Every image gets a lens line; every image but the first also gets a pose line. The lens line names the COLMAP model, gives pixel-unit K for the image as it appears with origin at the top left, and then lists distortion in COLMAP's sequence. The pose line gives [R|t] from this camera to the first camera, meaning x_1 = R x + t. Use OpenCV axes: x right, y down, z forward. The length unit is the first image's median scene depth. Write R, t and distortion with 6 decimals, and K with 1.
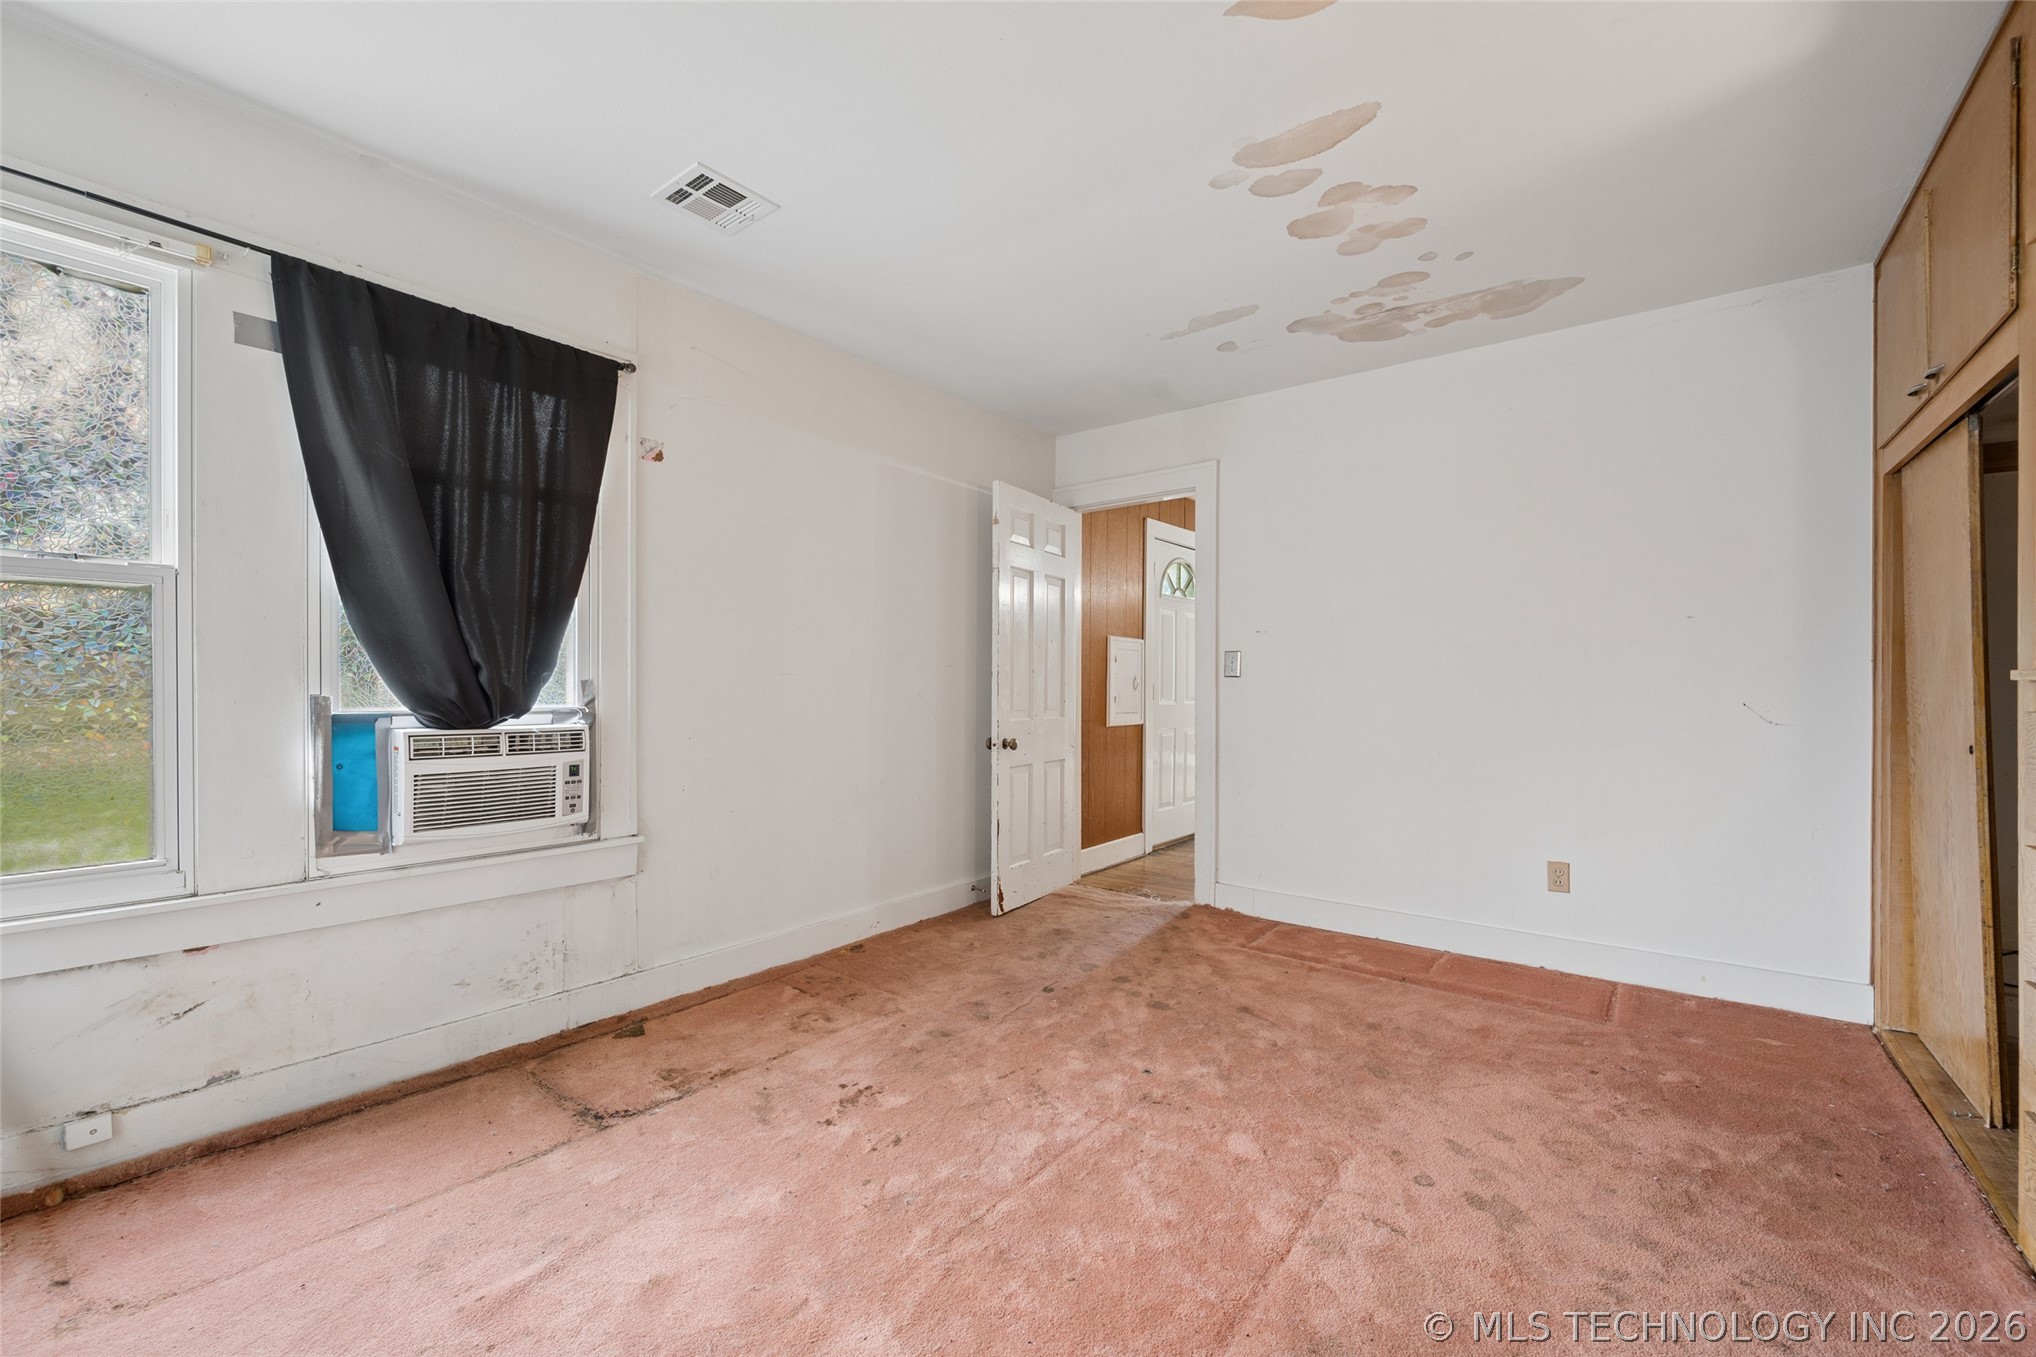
lens RADIAL K [[825.2, 0, 1020.3], [0, 825.2, 693.5], [0, 0, 1]] dist [0.001501, 0.000163]
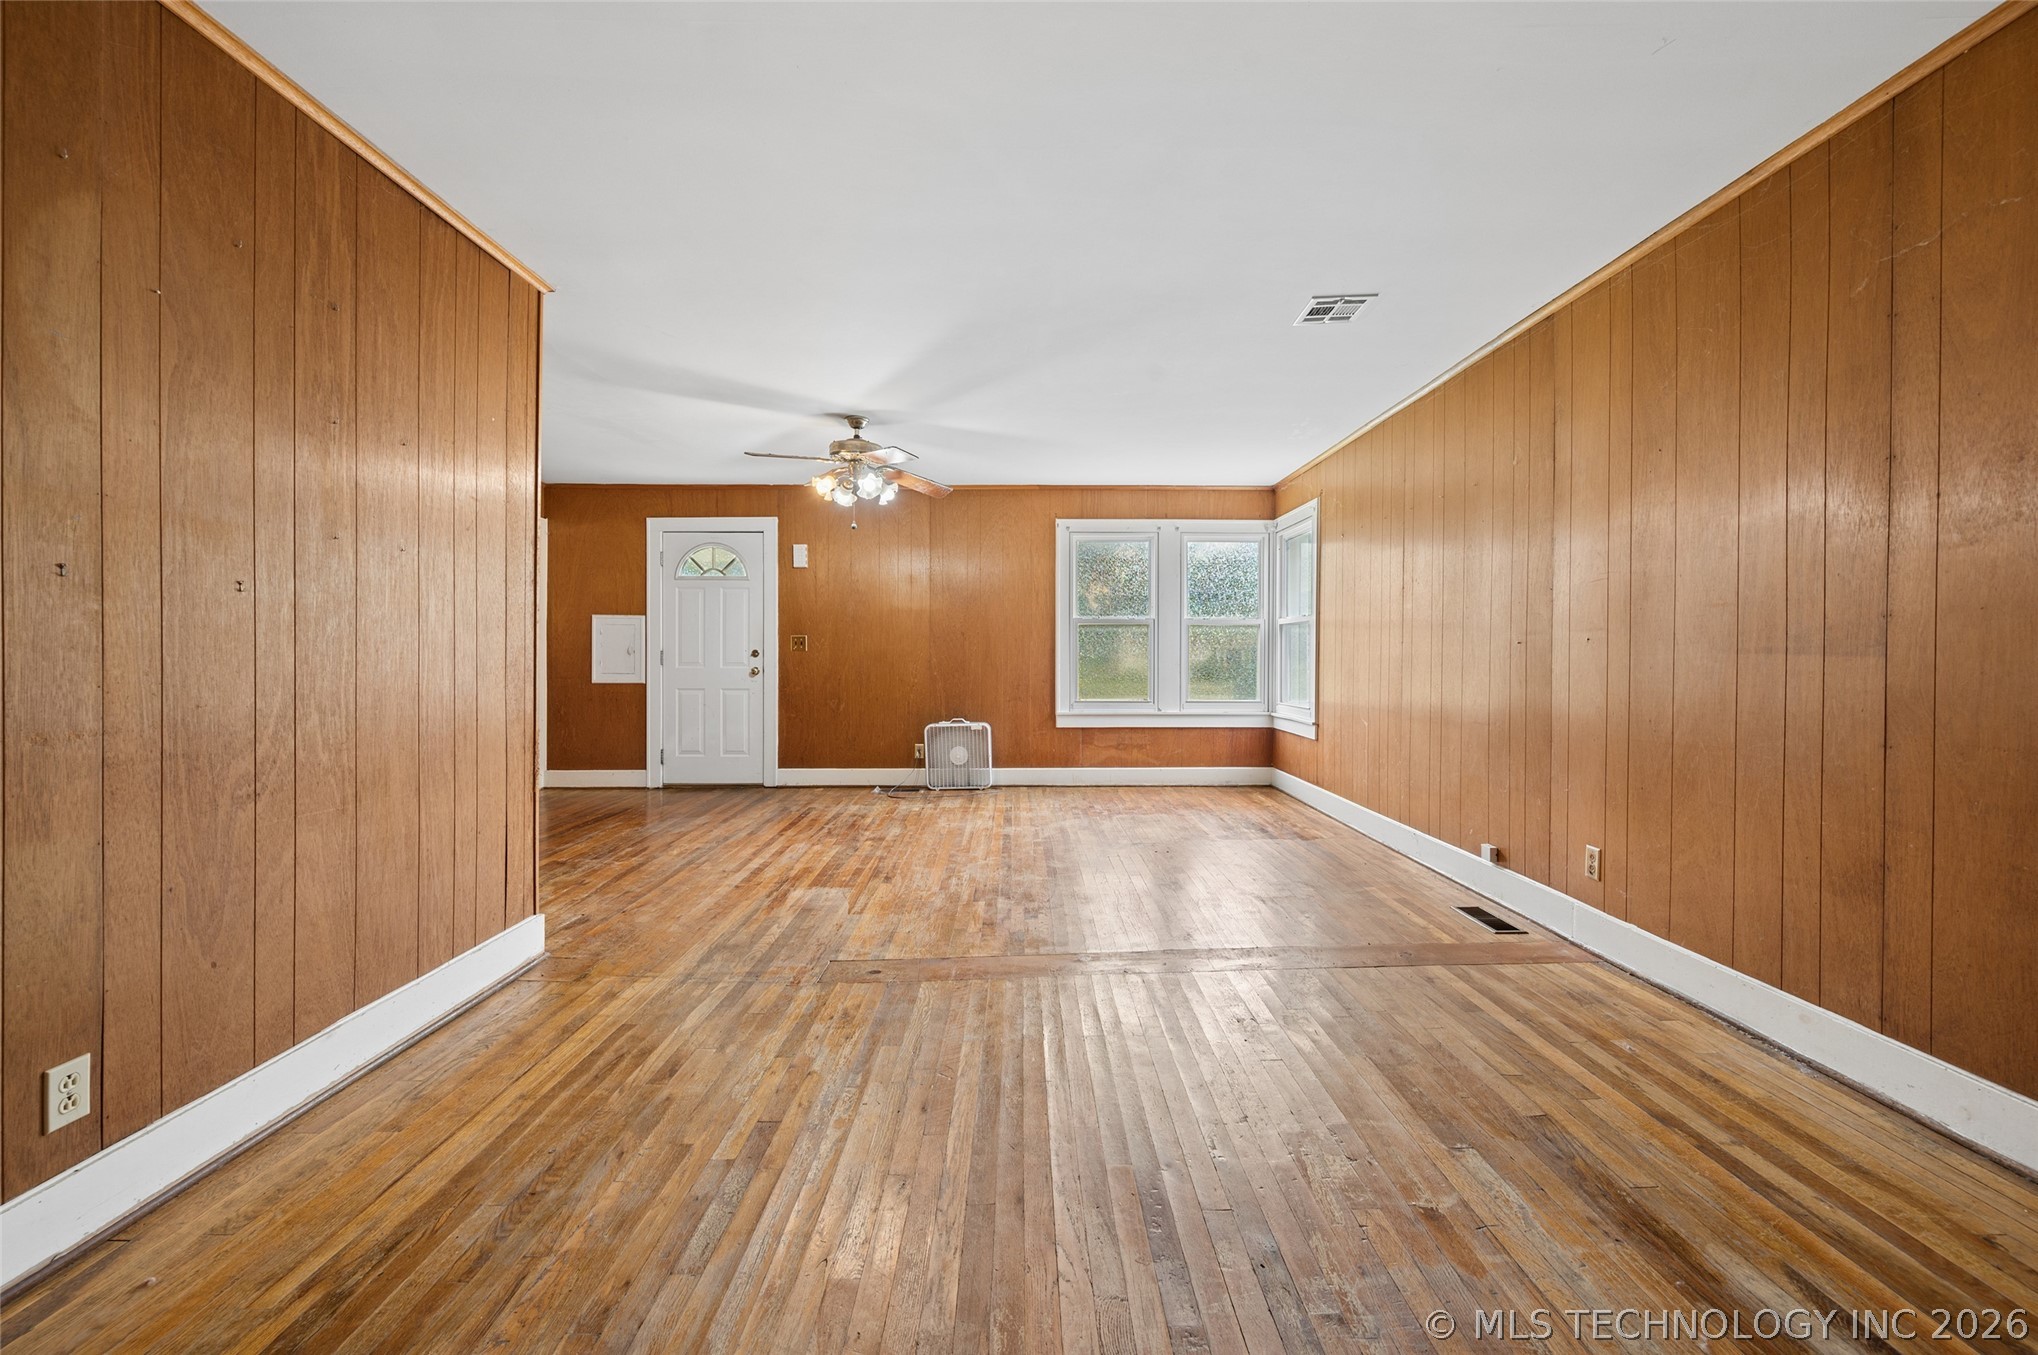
lens RADIAL K [[806.9, 0, 1025.1], [0, 806.9, 662.5], [0, 0, 1]] dist [-0.001192, -0.000041]
pose [[0.611757, 0.003440, -0.791038, 1.553562], [-0.008933, 0.999957, -0.002560, 0.004163], [0.790995, 0.008633, 0.611761, 0.744138]]
